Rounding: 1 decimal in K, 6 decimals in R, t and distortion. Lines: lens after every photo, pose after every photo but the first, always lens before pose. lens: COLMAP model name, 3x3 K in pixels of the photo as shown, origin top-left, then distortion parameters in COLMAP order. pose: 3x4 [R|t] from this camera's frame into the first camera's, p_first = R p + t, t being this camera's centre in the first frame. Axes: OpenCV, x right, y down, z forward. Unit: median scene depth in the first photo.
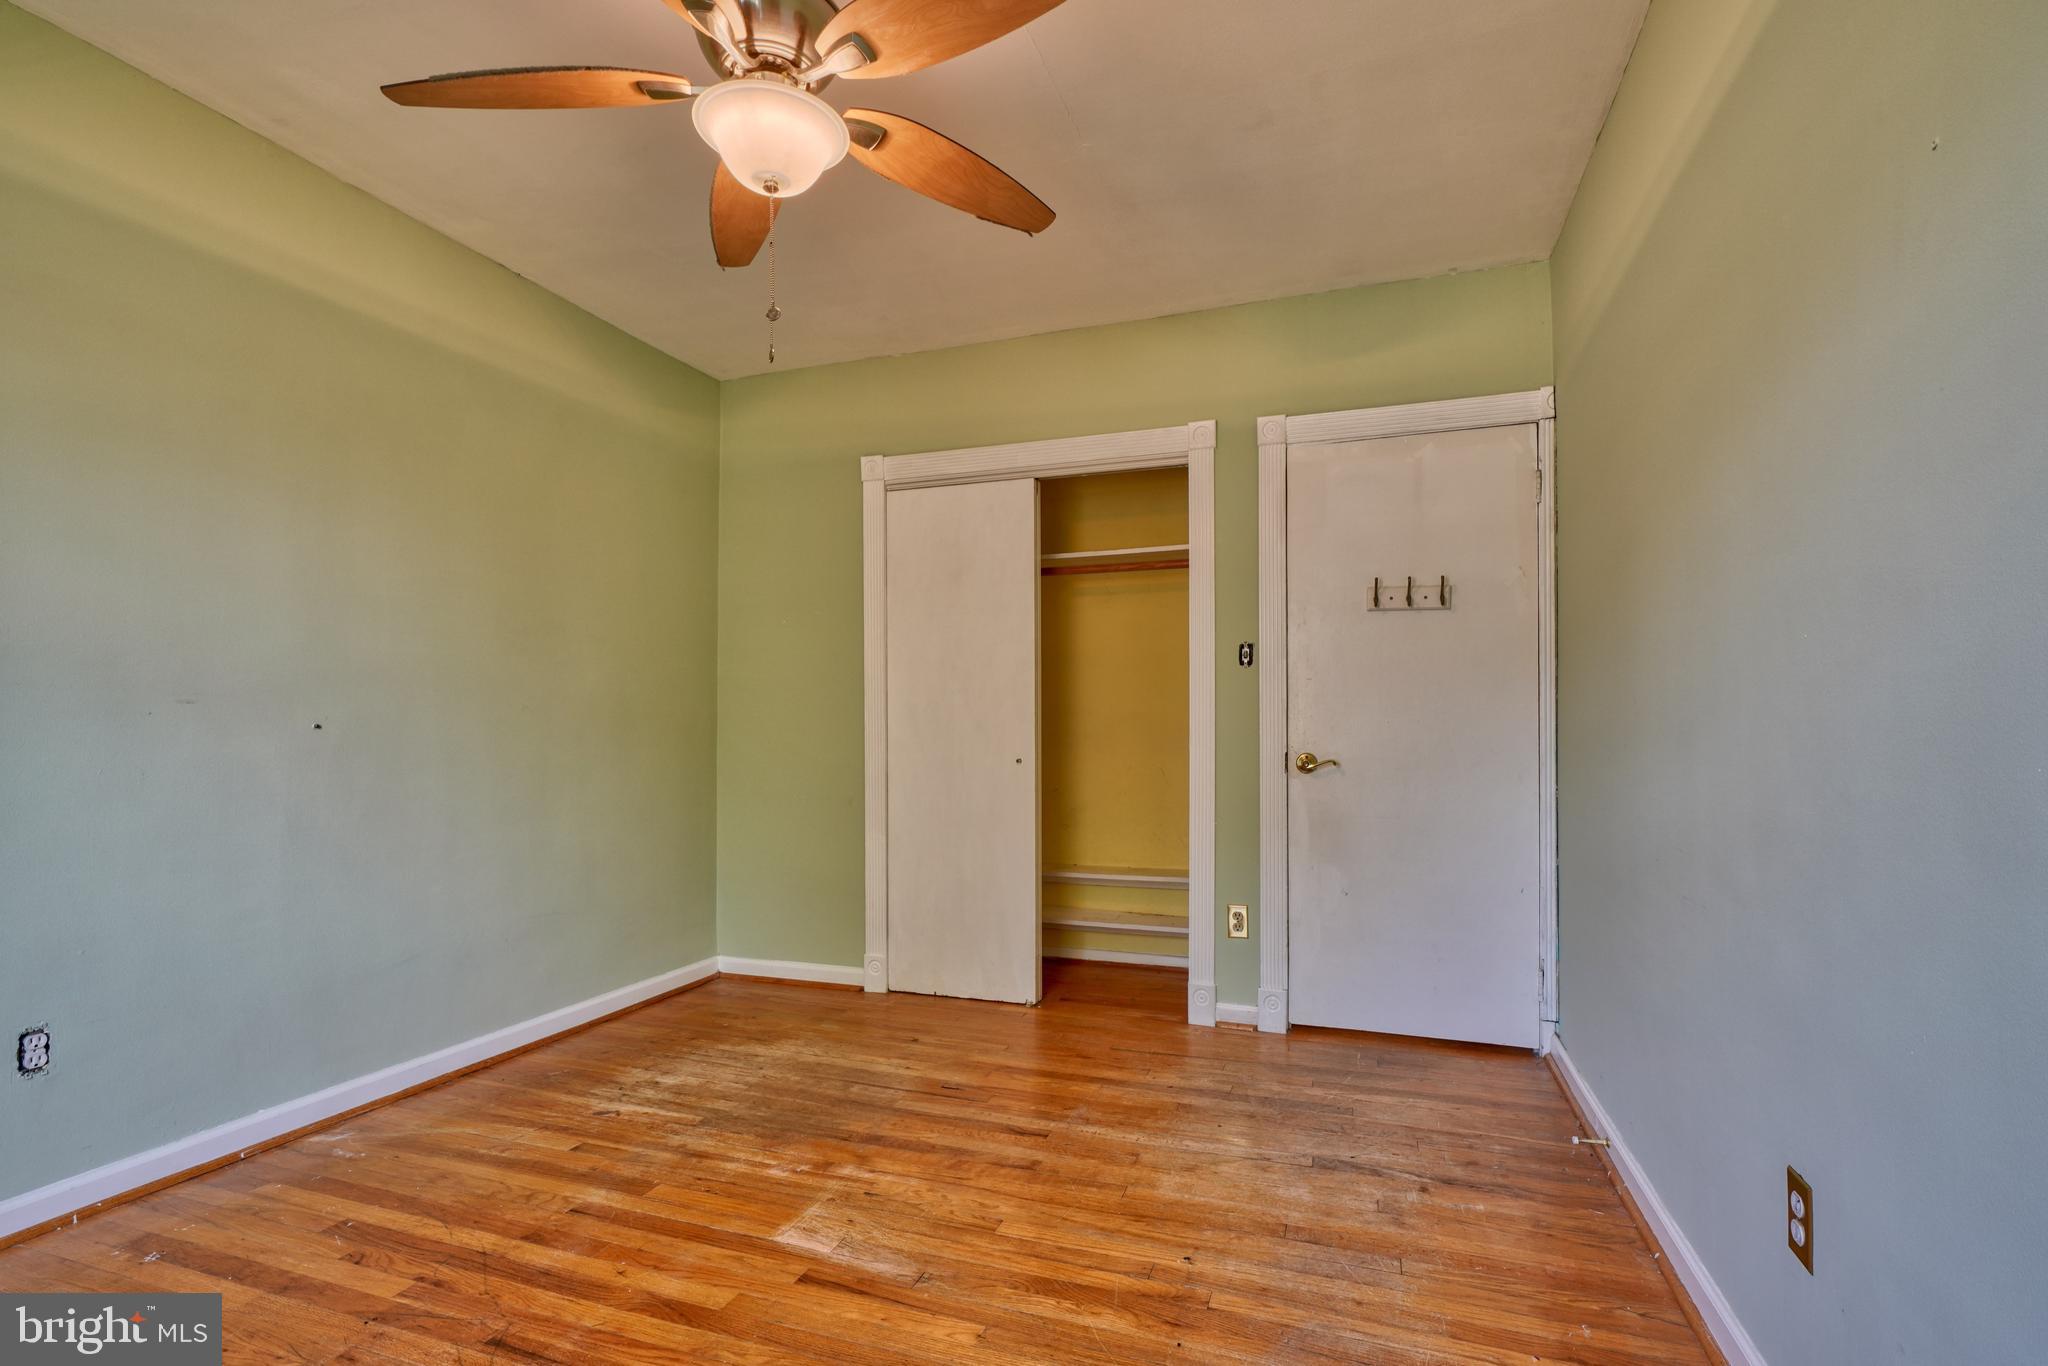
lens RADIAL K [[931.0, 0, 1024.0], [0, 931.0, 683.0], [0, 0, 1]] dist [-0.006291, -0.000729]
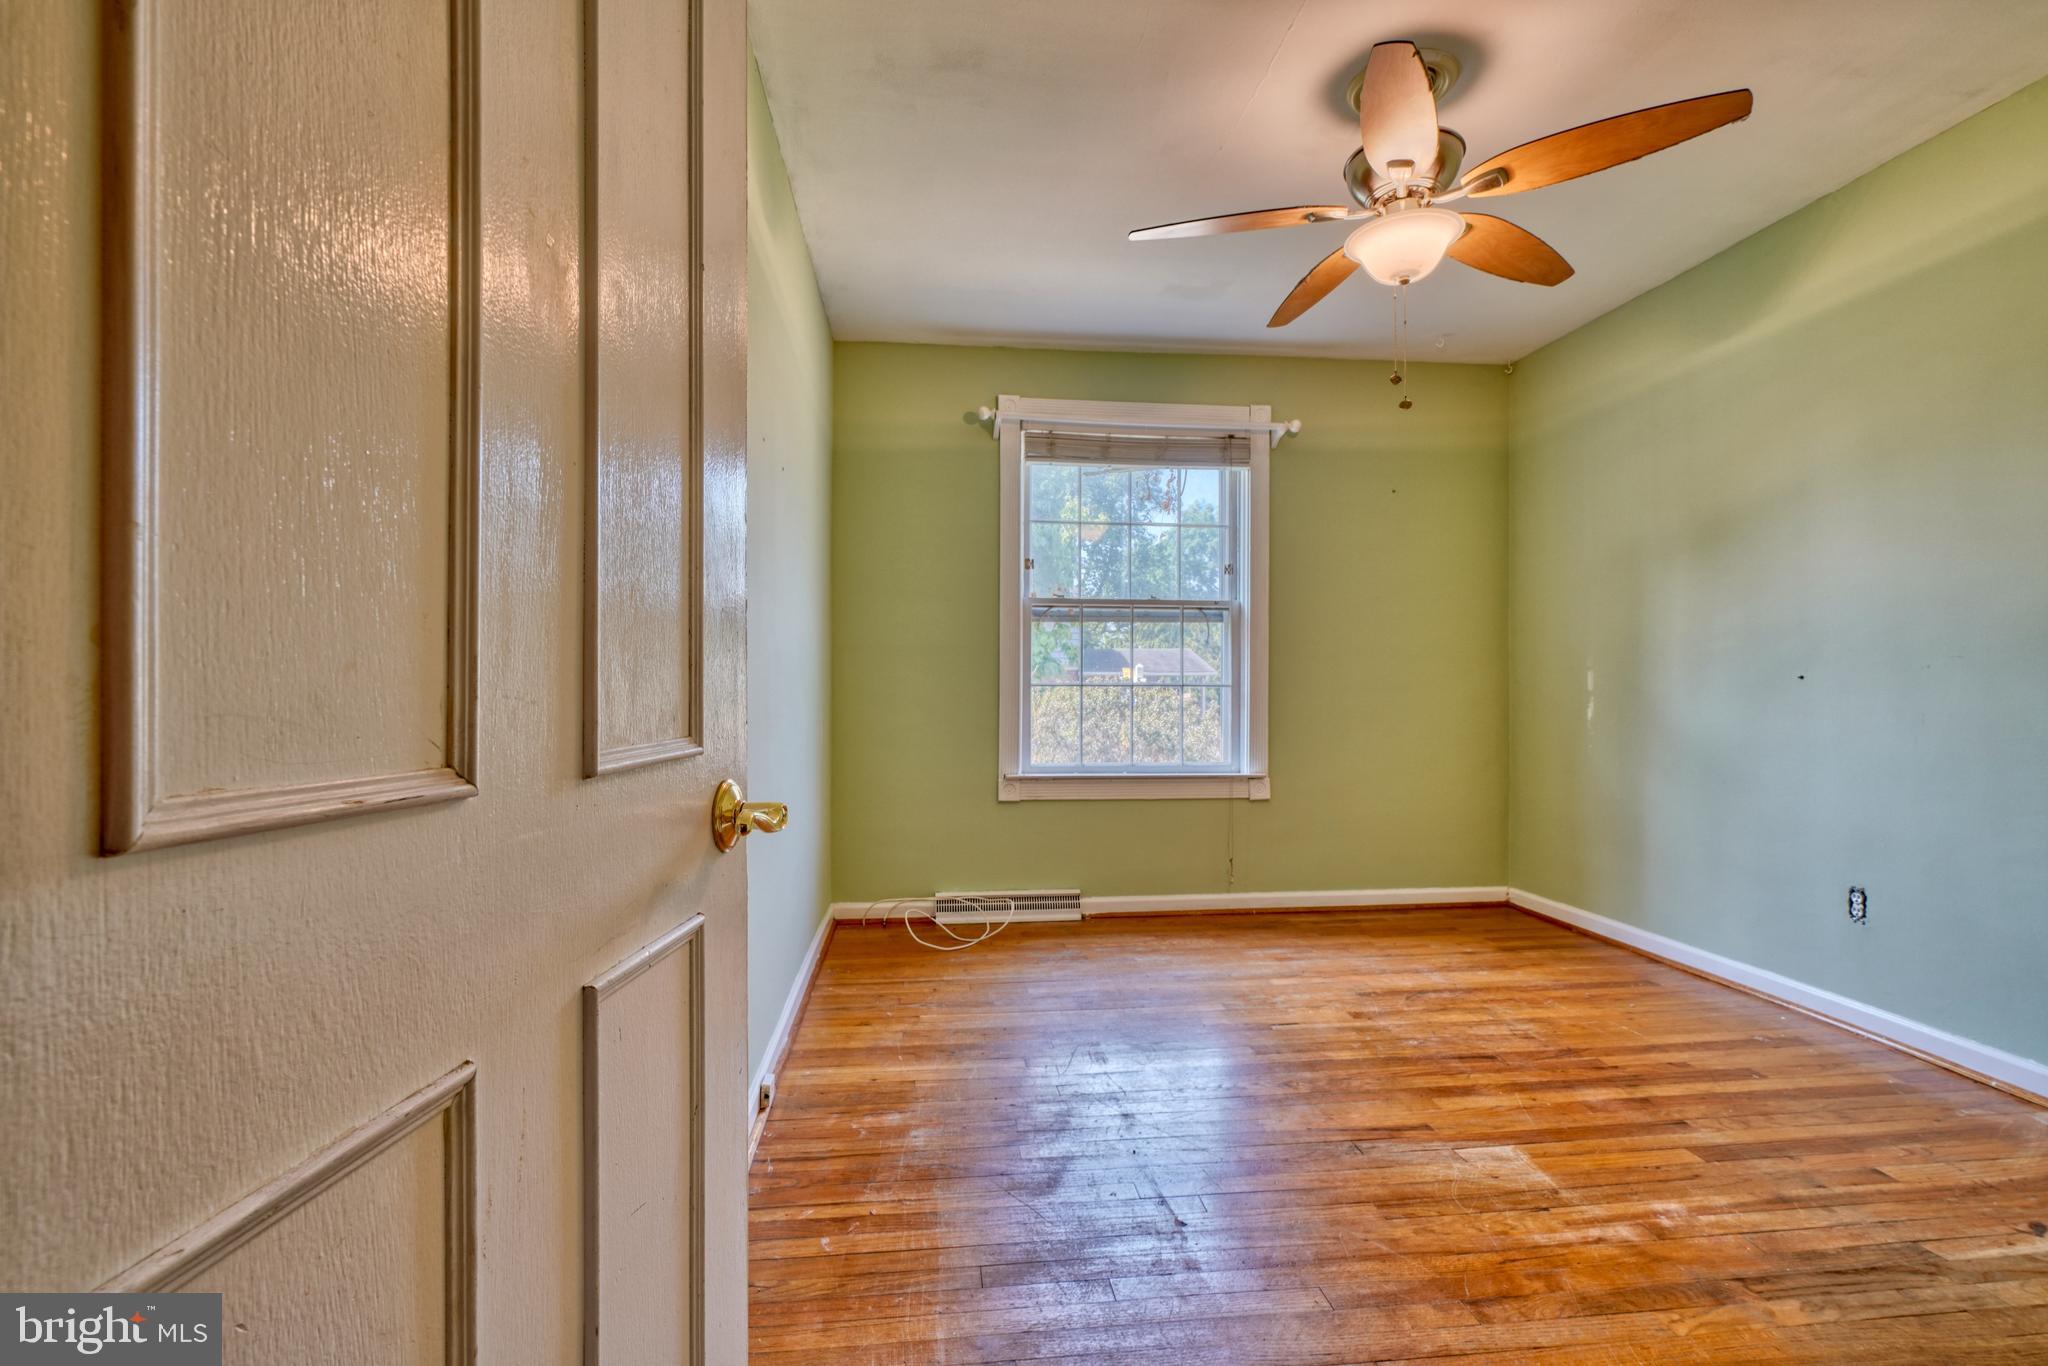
lens RADIAL K [[931.0, 0, 1024.0], [0, 931.0, 683.0], [0, 0, 1]] dist [-0.006291, -0.000729]
pose [[-0.900167, 0.006307, -0.435499, 0.661395], [0.026682, 0.998816, -0.040688, 0.071298], [0.434727, -0.048246, -0.899269, 1.607146]]
